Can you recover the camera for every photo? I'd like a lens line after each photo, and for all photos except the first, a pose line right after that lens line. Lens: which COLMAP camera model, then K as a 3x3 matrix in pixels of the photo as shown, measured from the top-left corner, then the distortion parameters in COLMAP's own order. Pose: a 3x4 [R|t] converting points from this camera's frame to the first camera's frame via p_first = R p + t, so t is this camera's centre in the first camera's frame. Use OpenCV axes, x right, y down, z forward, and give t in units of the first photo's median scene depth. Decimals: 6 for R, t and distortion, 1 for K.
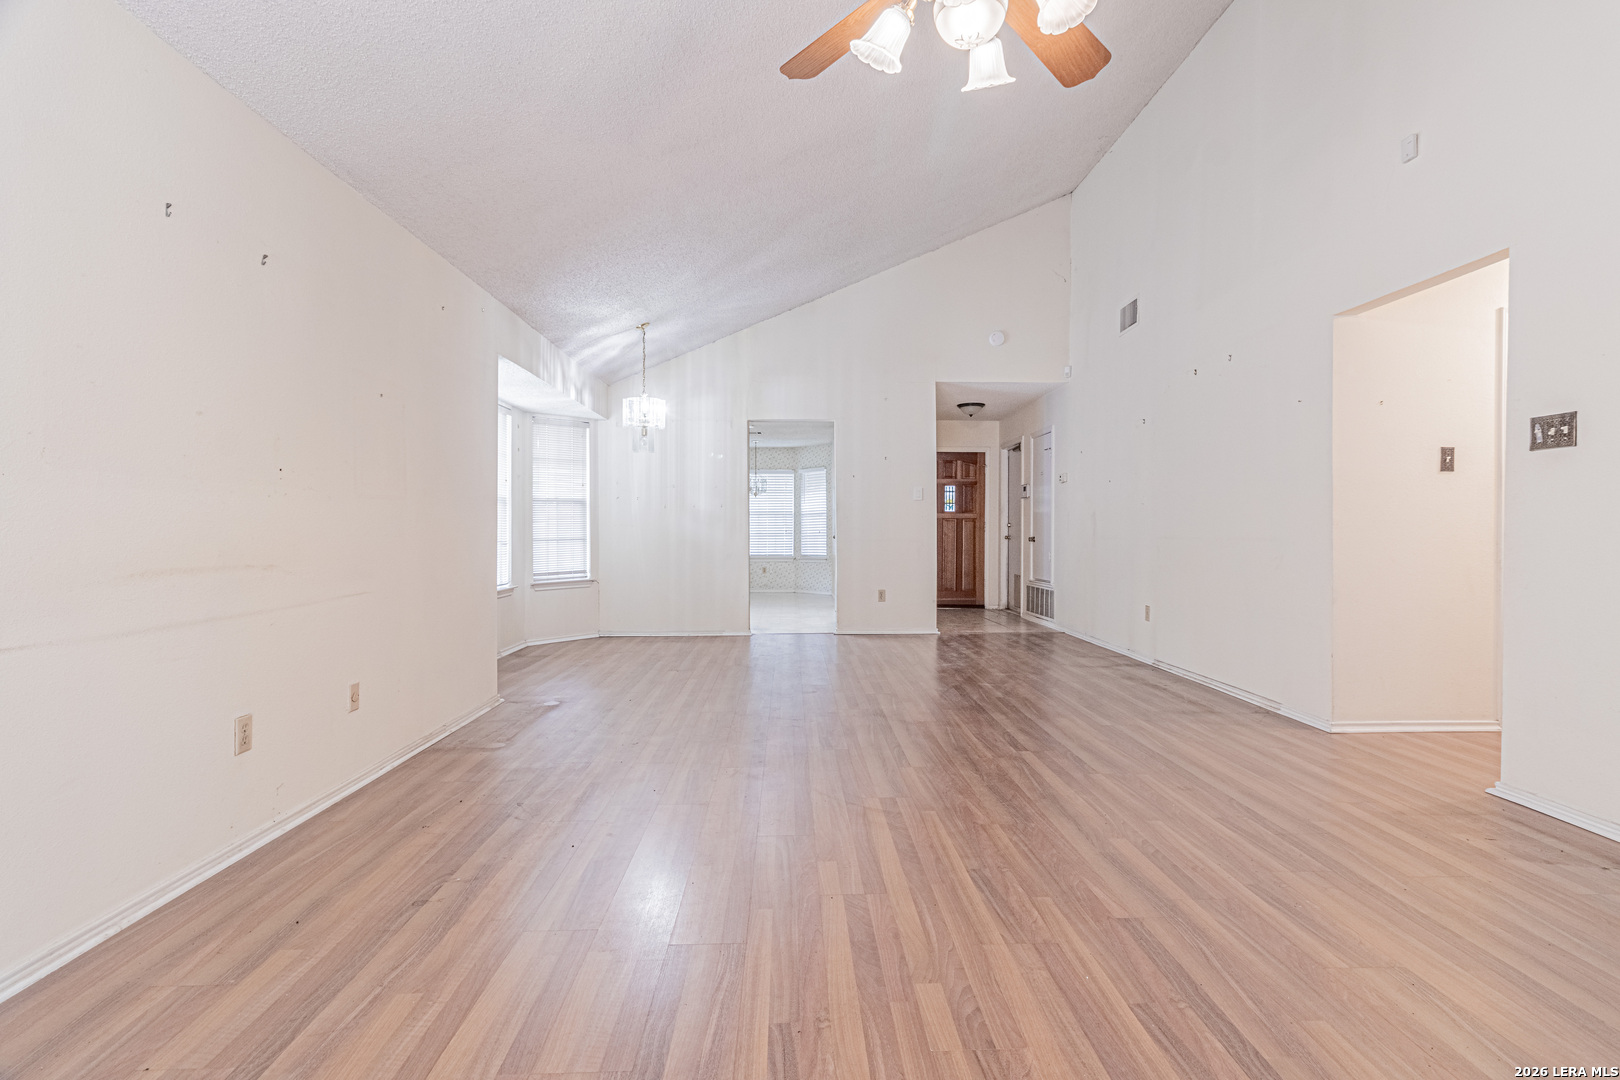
lens RADIAL K [[752.3, 0, 809.5], [0, 752.3, 537.6], [0, 0, 1]] dist [0.002680, 0.000143]
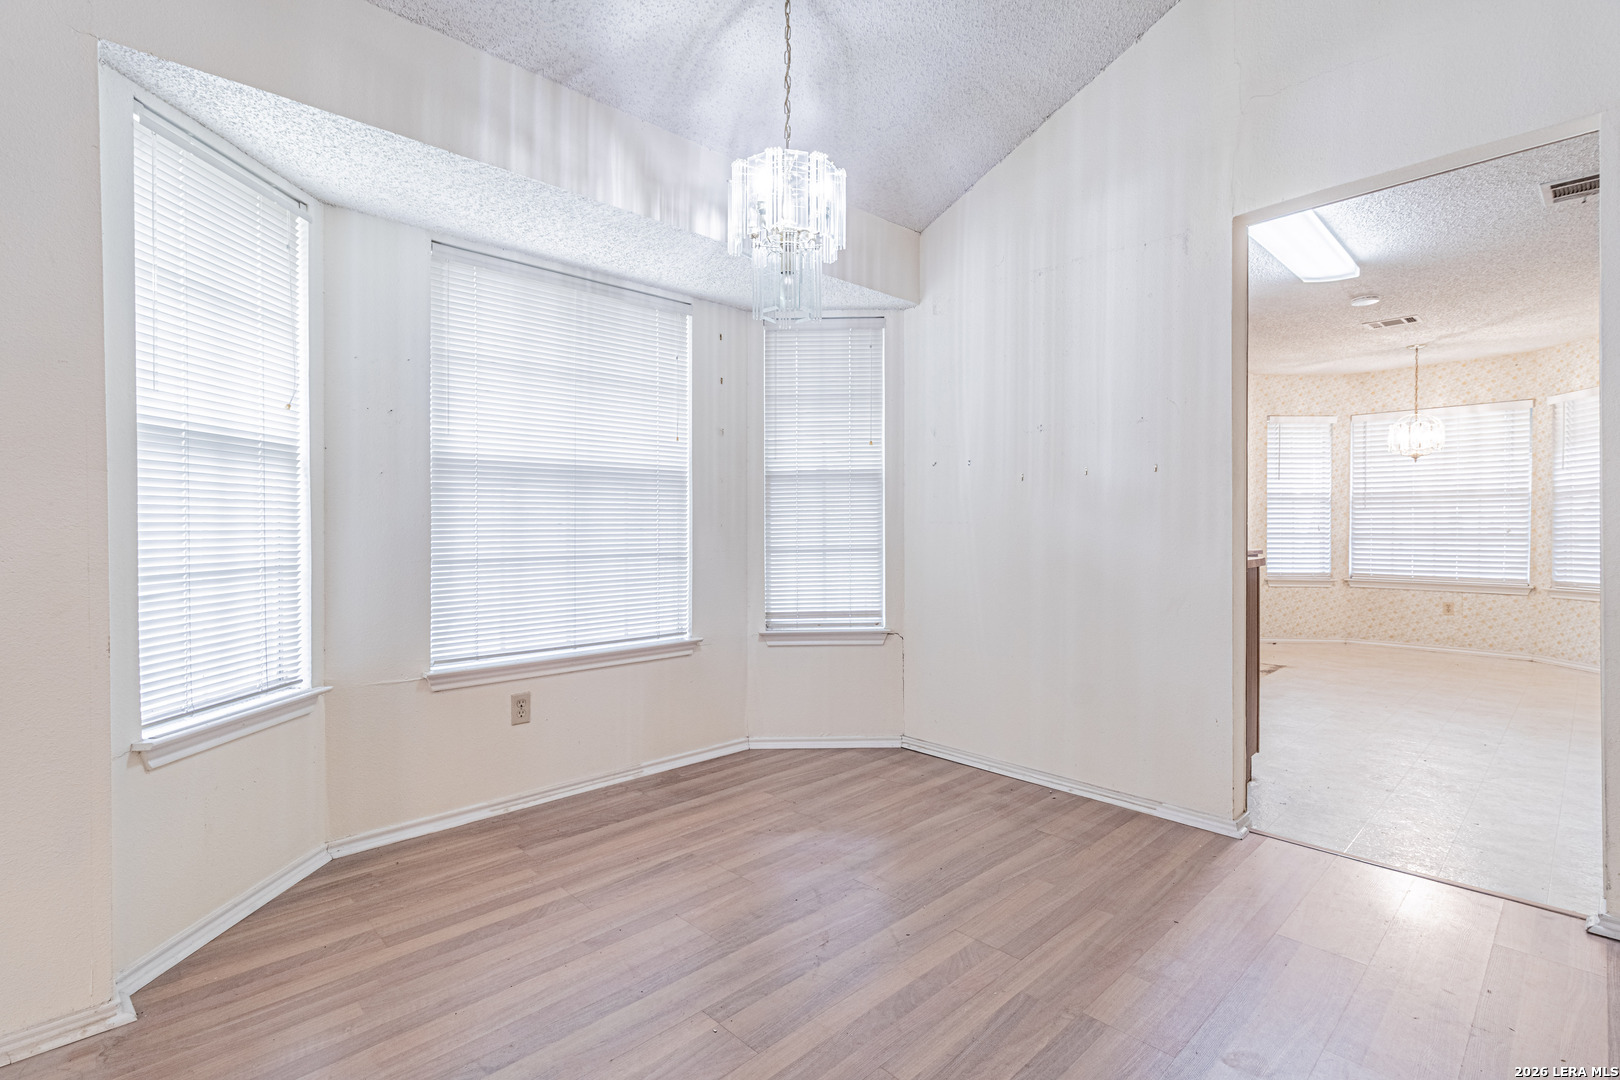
lens RADIAL K [[746.0, 0, 819.5], [0, 746.0, 535.0], [0, 0, 1]] dist [0.005795, 0.000879]
pose [[0.673995, 0.006349, -0.738708, 0.064995], [-0.004867, 0.999980, 0.004154, -0.013513], [0.738720, 0.000796, 0.674012, 0.906999]]
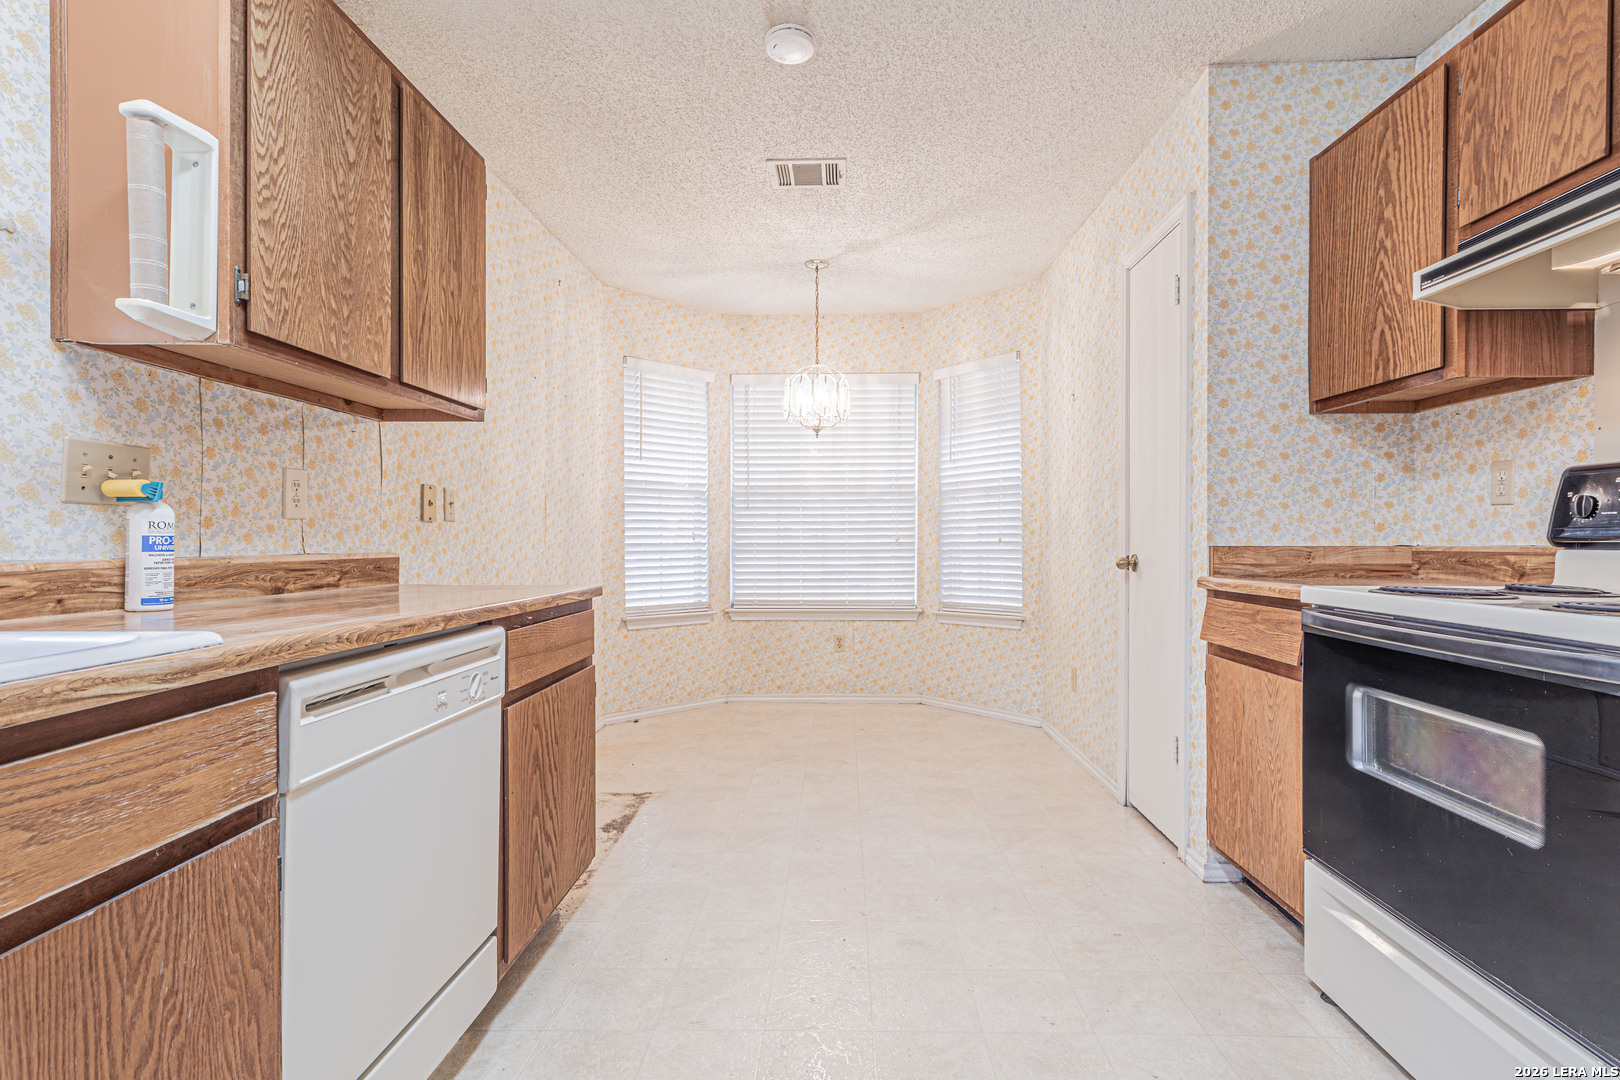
lens RADIAL K [[757.5, 0, 813.3], [0, 757.5, 537.8], [0, 0, 1]] dist [0.003267, 0.000127]
pose [[0.997523, -0.003635, -0.070241, -0.117863], [0.003312, 0.999983, -0.004704, -0.018113], [0.070257, 0.004460, 0.997519, 1.583142]]
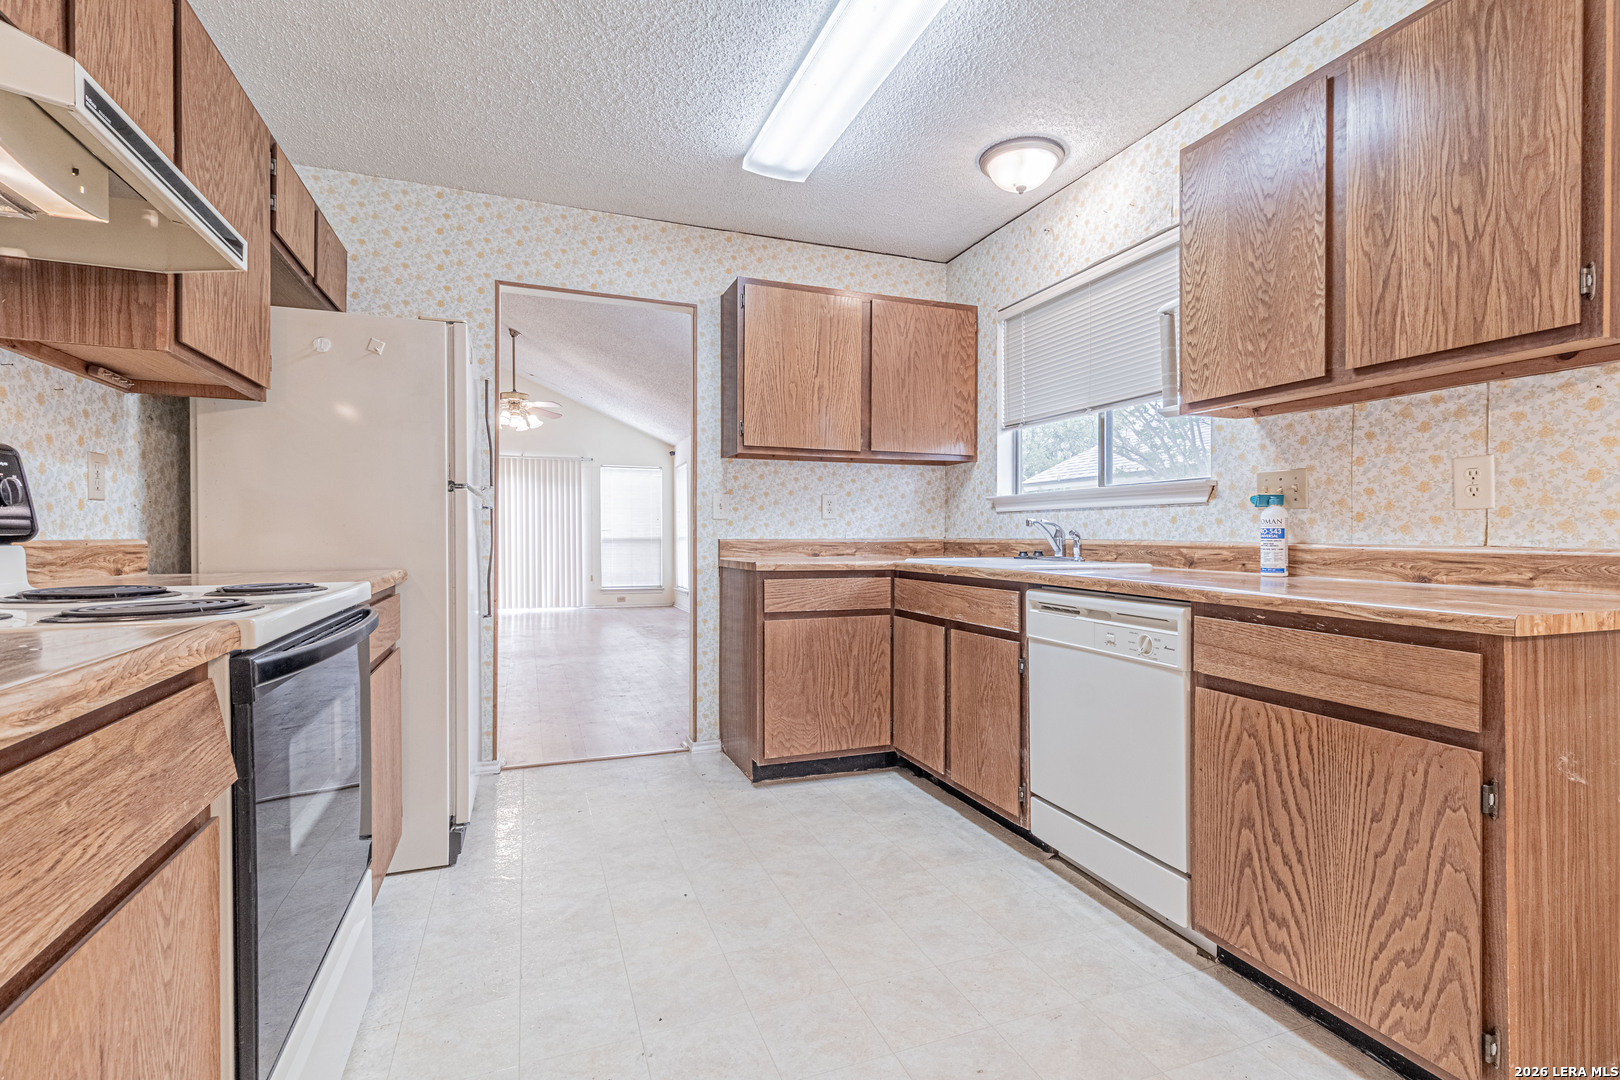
lens RADIAL K [[742.0, 0, 816.3], [0, 742.0, 538.5], [0, 0, 1]] dist [-0.000910, -0.000193]
pose [[-0.940817, 0.002020, -0.338908, 0.007824], [-0.001928, 0.999934, 0.011312, -0.019424], [0.338908, 0.011296, -0.940752, 2.151309]]
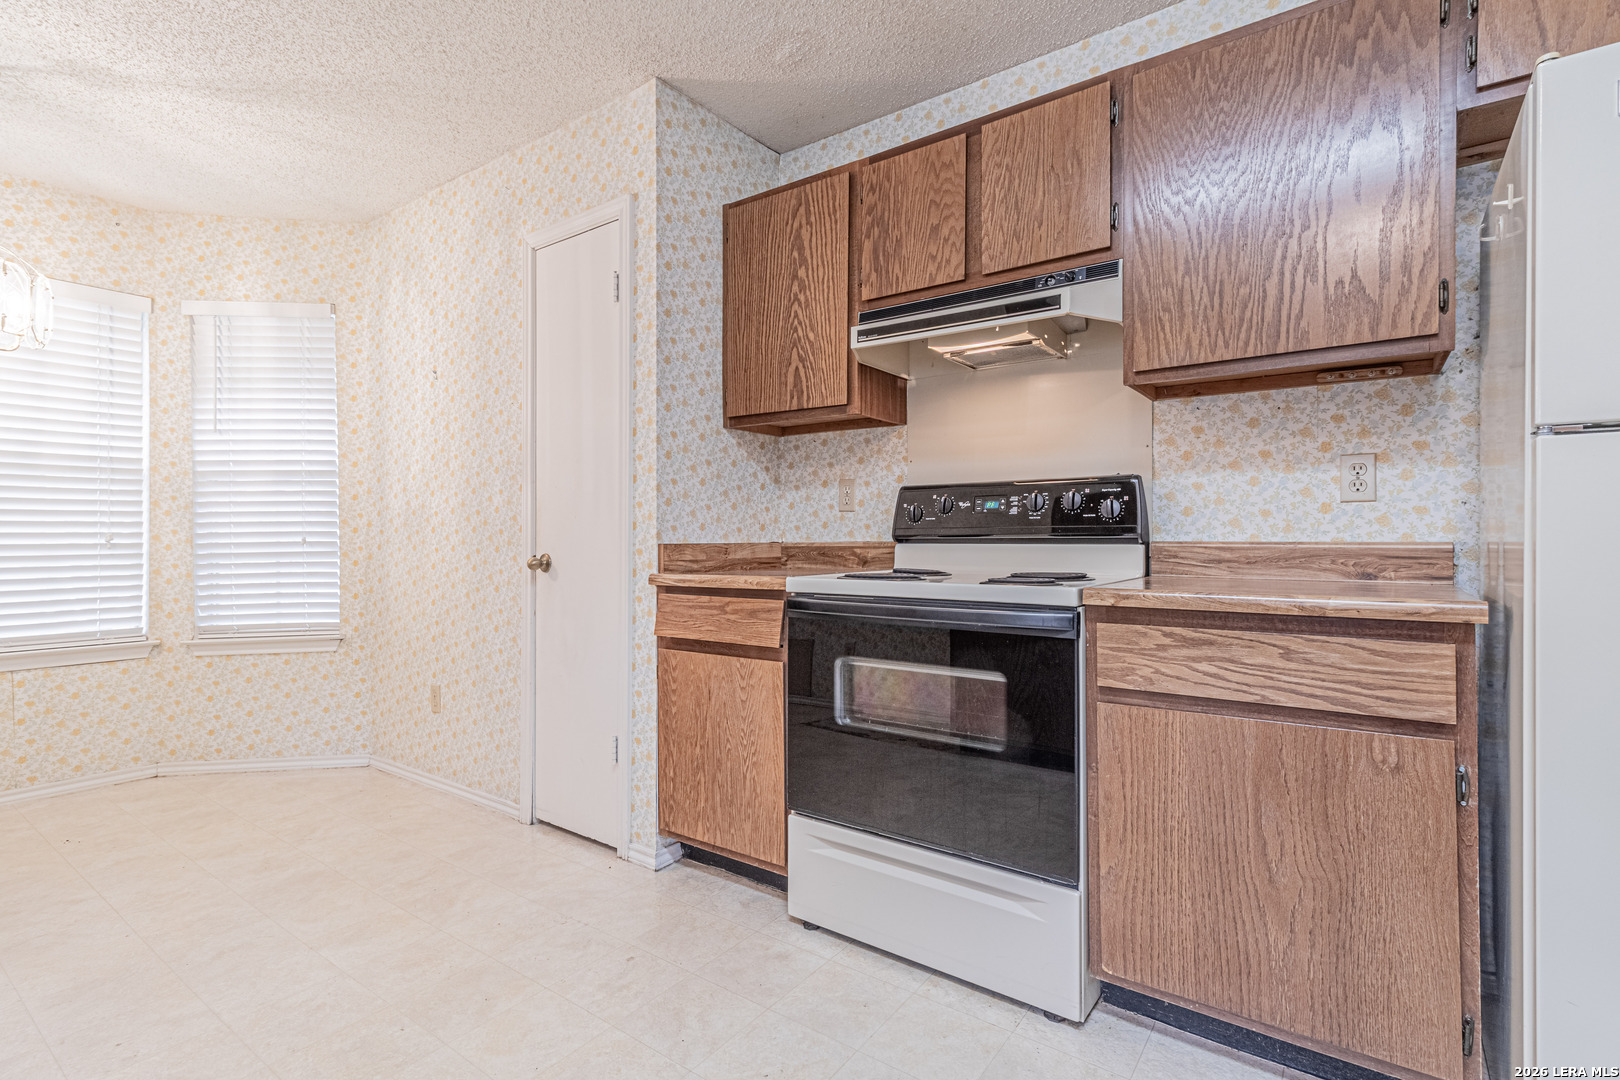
lens RADIAL K [[757.5, 0, 813.3], [0, 757.5, 537.8], [0, 0, 1]] dist [0.003267, 0.000127]
pose [[0.614267, -0.005449, 0.789080, -0.219408], [0.007319, 0.999972, 0.001208, -0.018159], [-0.789065, 0.005033, 0.614290, 1.684899]]
